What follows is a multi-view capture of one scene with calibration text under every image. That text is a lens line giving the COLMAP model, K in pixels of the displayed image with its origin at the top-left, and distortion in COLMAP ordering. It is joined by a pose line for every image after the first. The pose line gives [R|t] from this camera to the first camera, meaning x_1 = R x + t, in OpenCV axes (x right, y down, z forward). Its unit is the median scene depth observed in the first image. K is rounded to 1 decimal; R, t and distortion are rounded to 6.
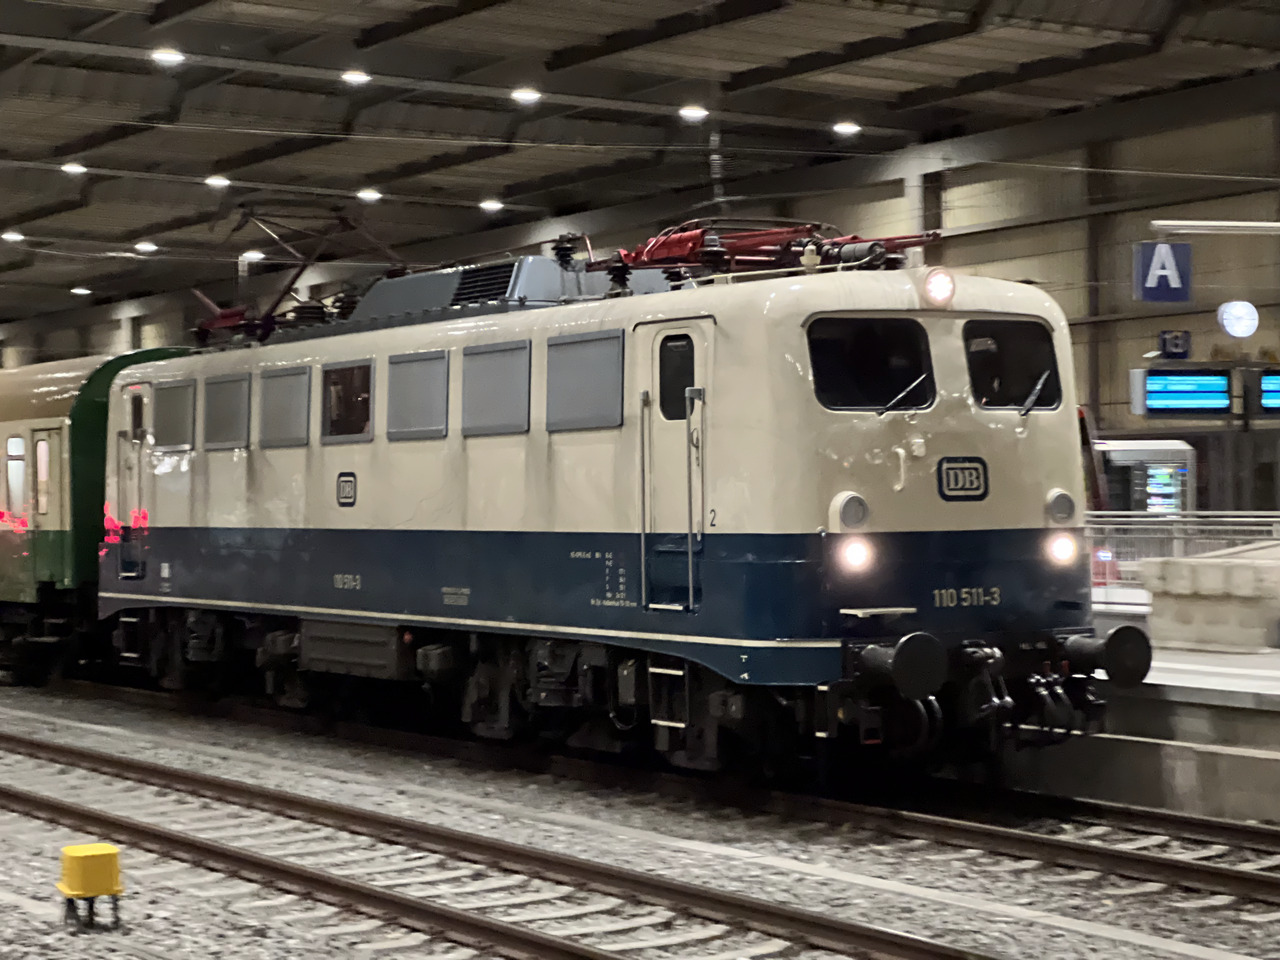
lens RADIAL K [[2849.0, 0, 636.6], [0, 2849.0, 478.7], [0, 0, 1]] dist [0.183940, 0.726433]
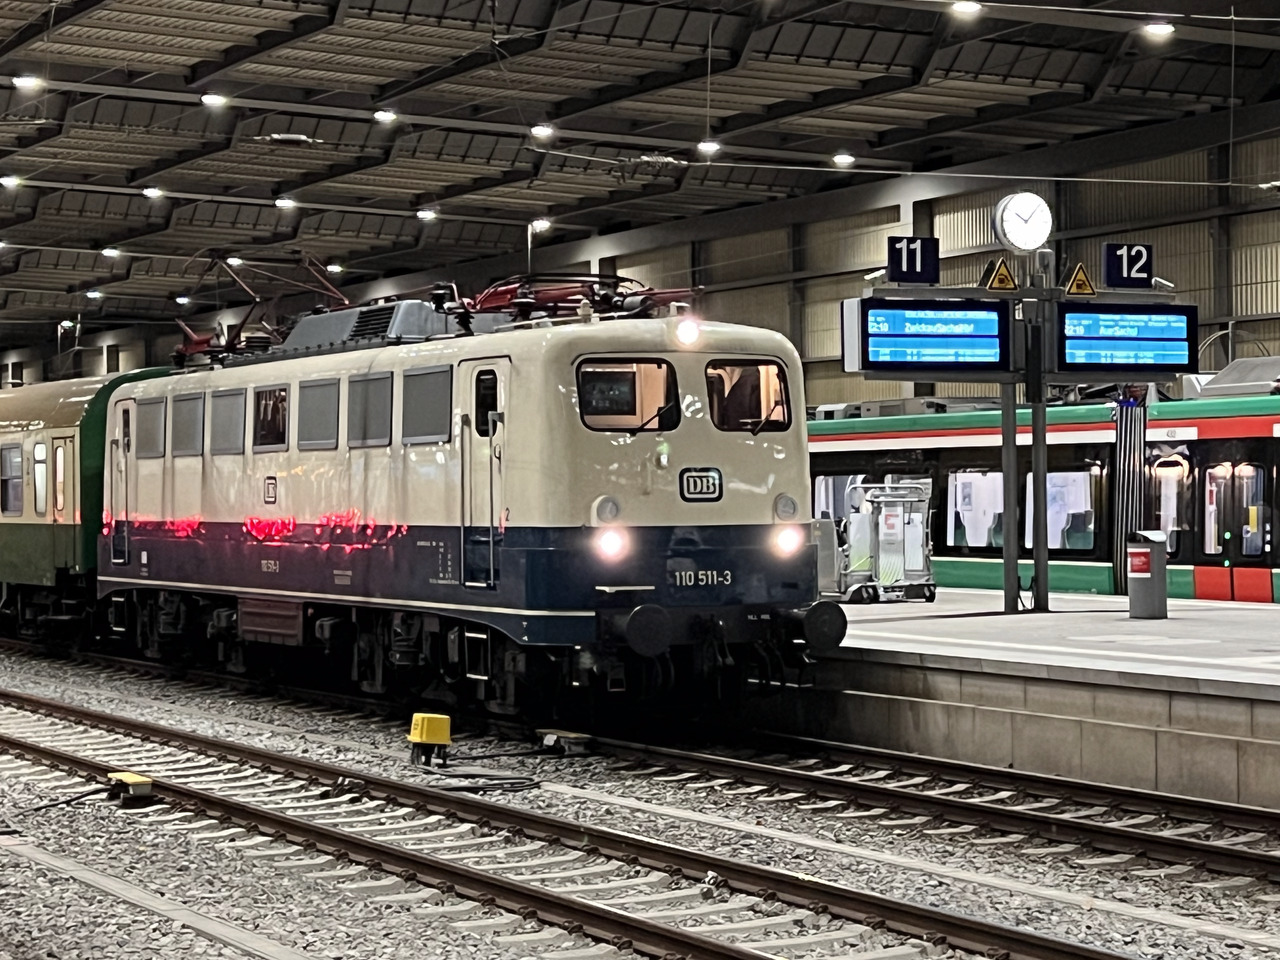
lens RADIAL K [[2867.7, 0, 640.2], [0, 2867.7, 483.8], [0, 0, 1]] dist [0.262872, -1.007697]
pose [[0.998637, 0.004472, -0.051996, 0.138826], [-0.004368, 0.999988, 0.002121, -0.002734], [0.052005, -0.001891, 0.998645, -0.249092]]
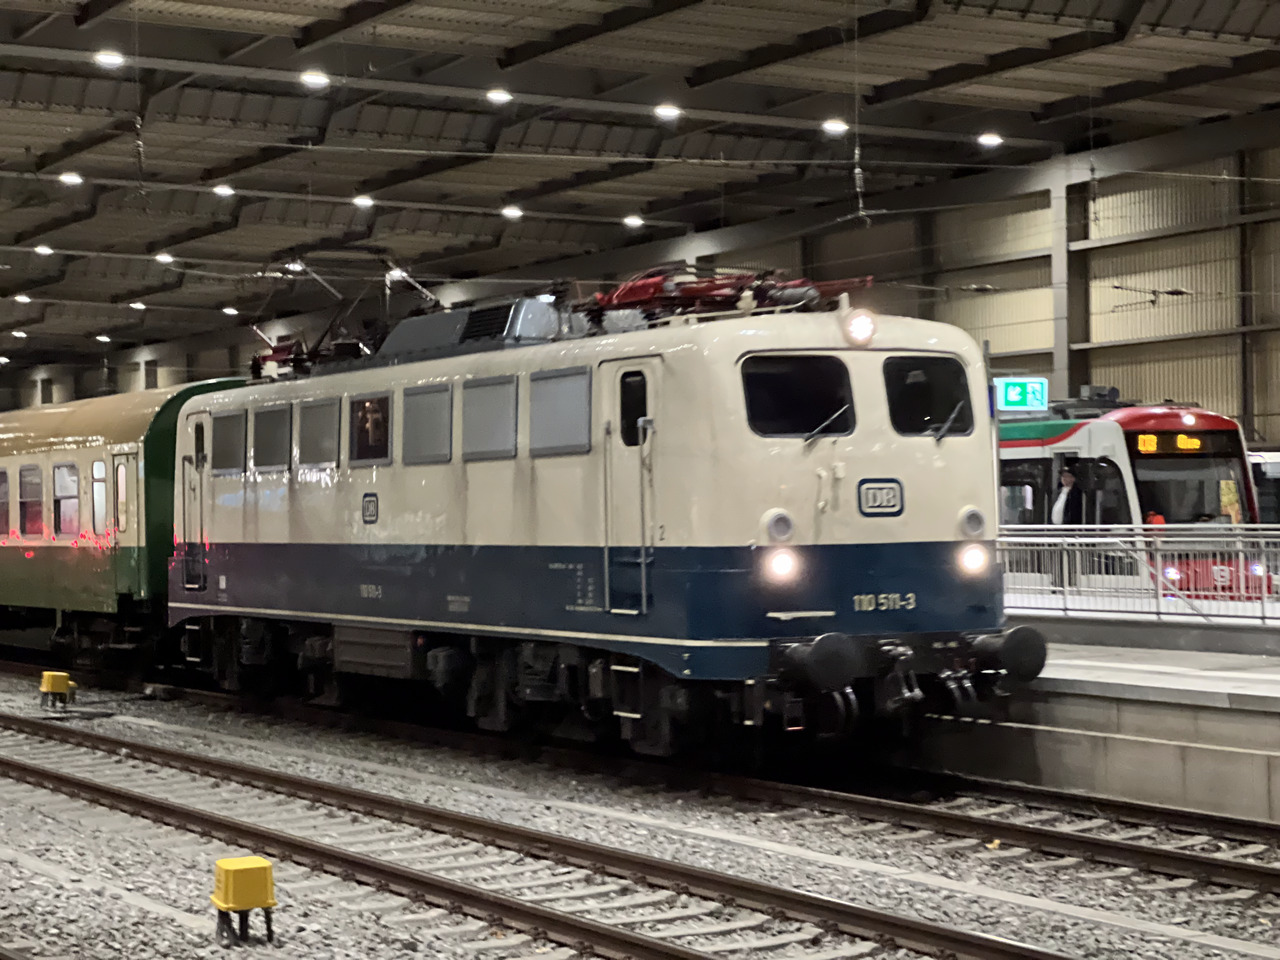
lens RADIAL K [[2849.0, 0, 636.6], [0, 2849.0, 478.7], [0, 0, 1]] dist [0.183940, 0.726433]
pose [[0.998722, -0.004840, -0.050304, 0.067399], [0.004575, 0.999975, -0.005387, -0.001580], [0.050329, 0.005150, 0.998719, -0.121844]]
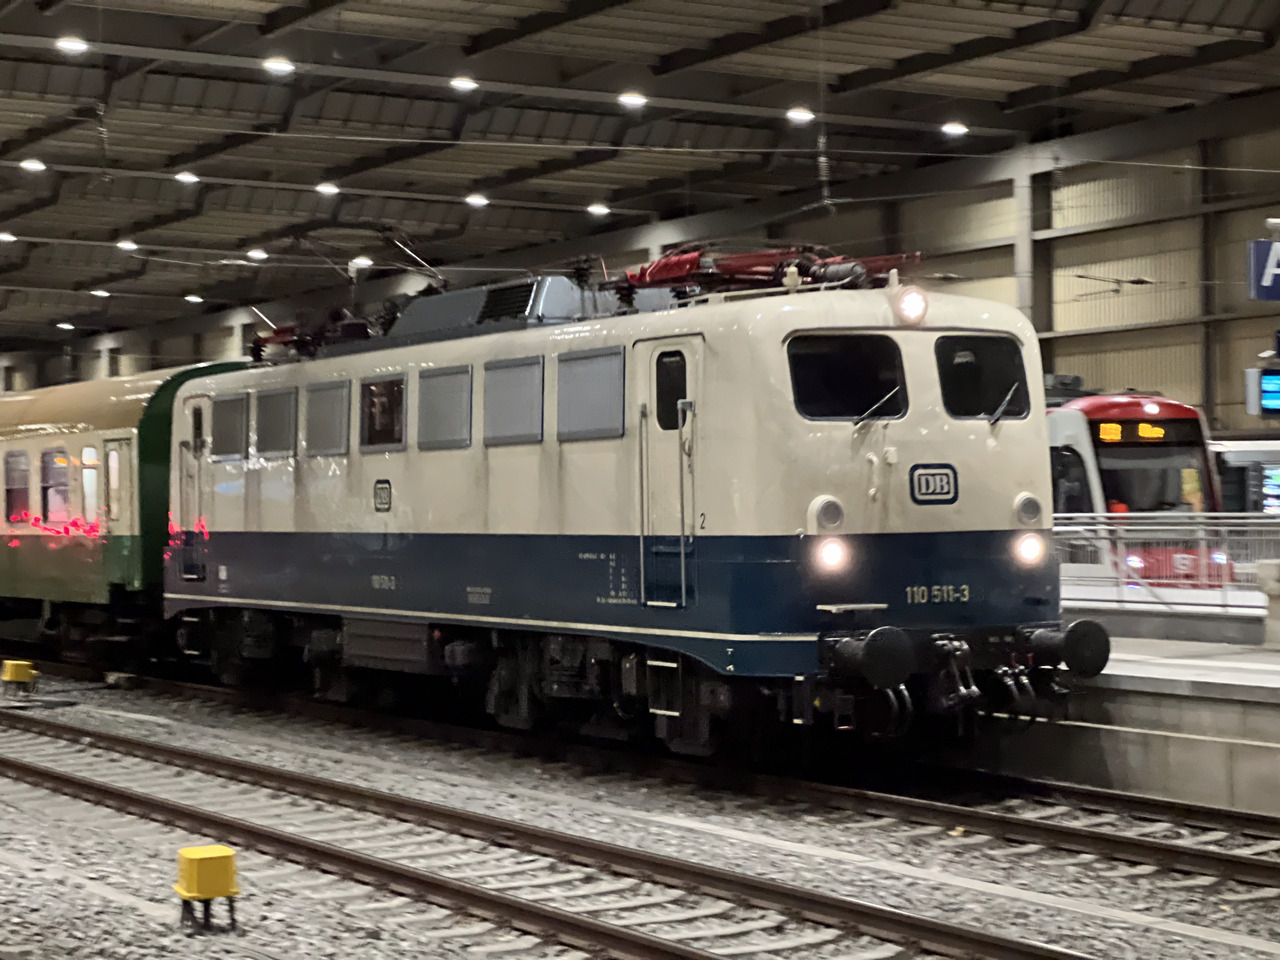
lens RADIAL K [[2849.0, 0, 636.6], [0, 2849.0, 478.7], [0, 0, 1]] dist [0.183940, 0.726433]
pose [[0.999269, -0.004347, -0.037993, 0.039087], [0.004301, 0.999990, -0.001288, -0.000935], [0.037998, 0.001124, 0.999277, -0.070875]]
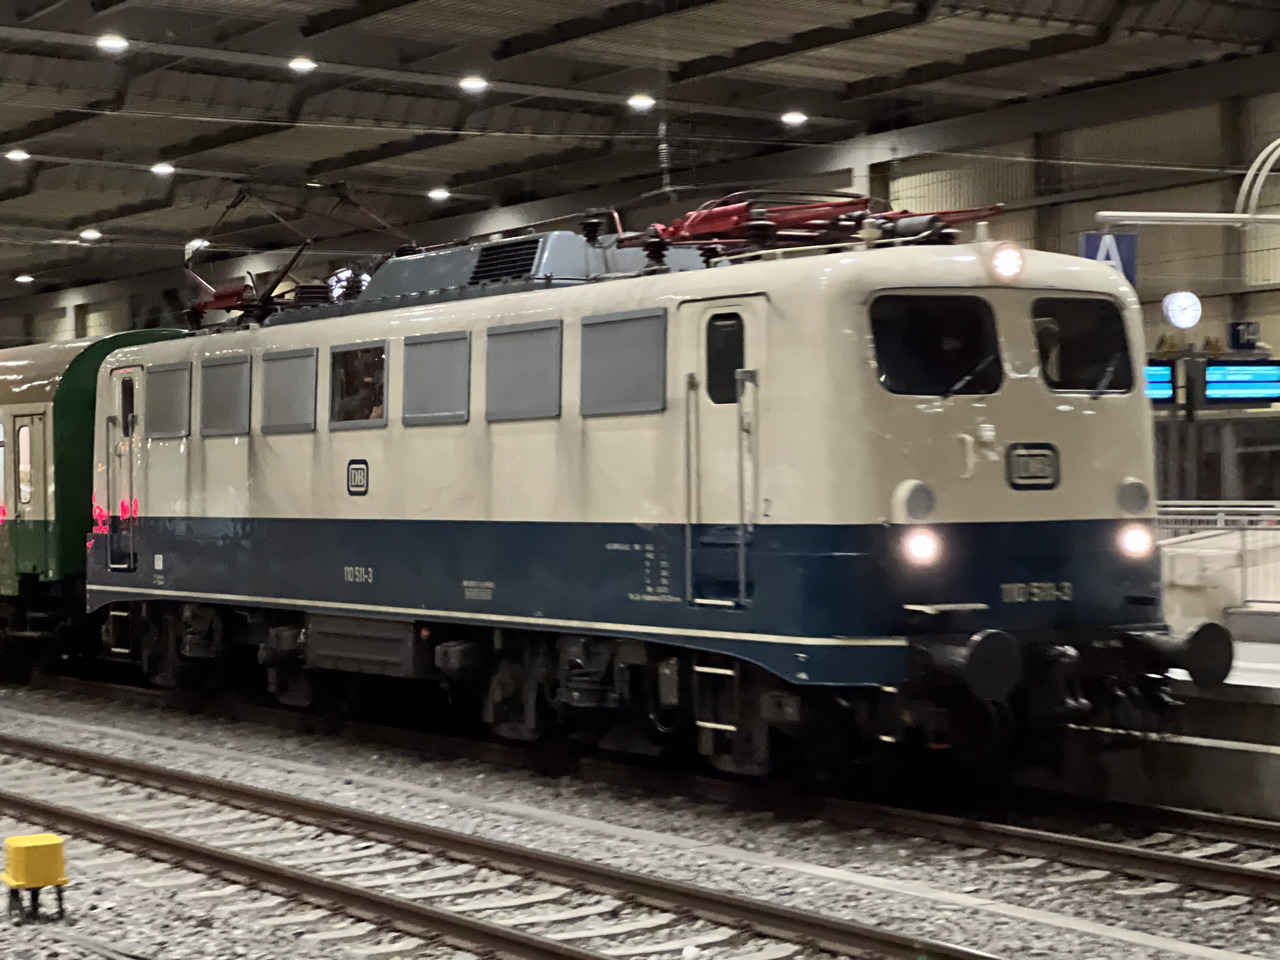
lens RADIAL K [[2849.0, 0, 636.6], [0, 2849.0, 478.7], [0, 0, 1]] dist [0.183940, 0.726433]
pose [[0.999833, 0.000631, 0.018286, -0.030302], [-0.000698, 0.999993, 0.003678, 0.000642], [-0.018283, -0.003690, 0.999826, 0.054266]]
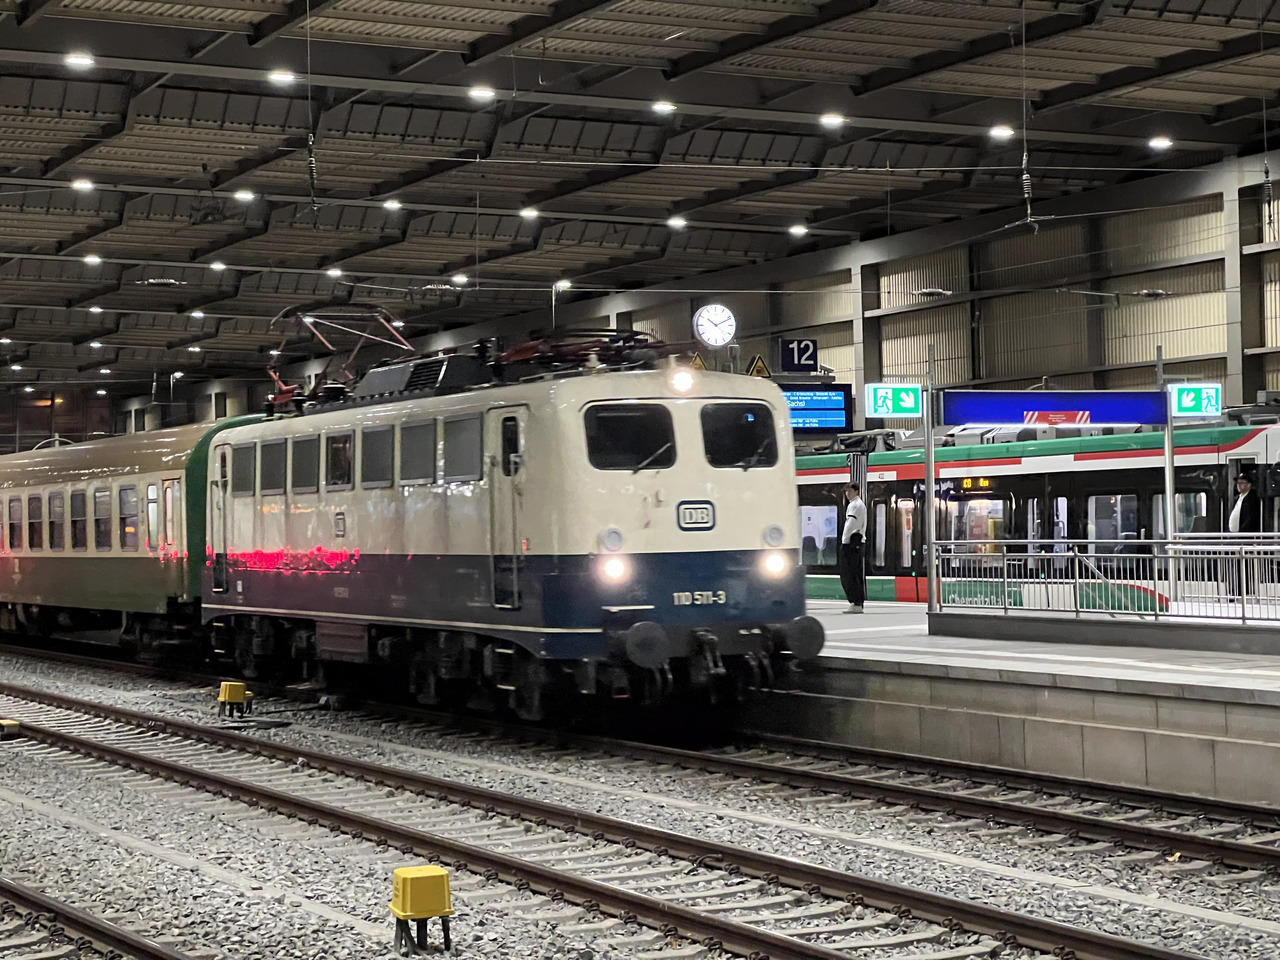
lens RADIAL K [[2855.8, 0, 653.7], [0, 2855.8, 478.9], [0, 0, 1]] dist [0.002152, 3.221851]
pose [[0.994643, -0.010975, -0.102784, 0.218241], [0.010096, 0.999908, -0.009063, -0.005112], [0.102874, 0.007977, 0.994662, -0.395102]]
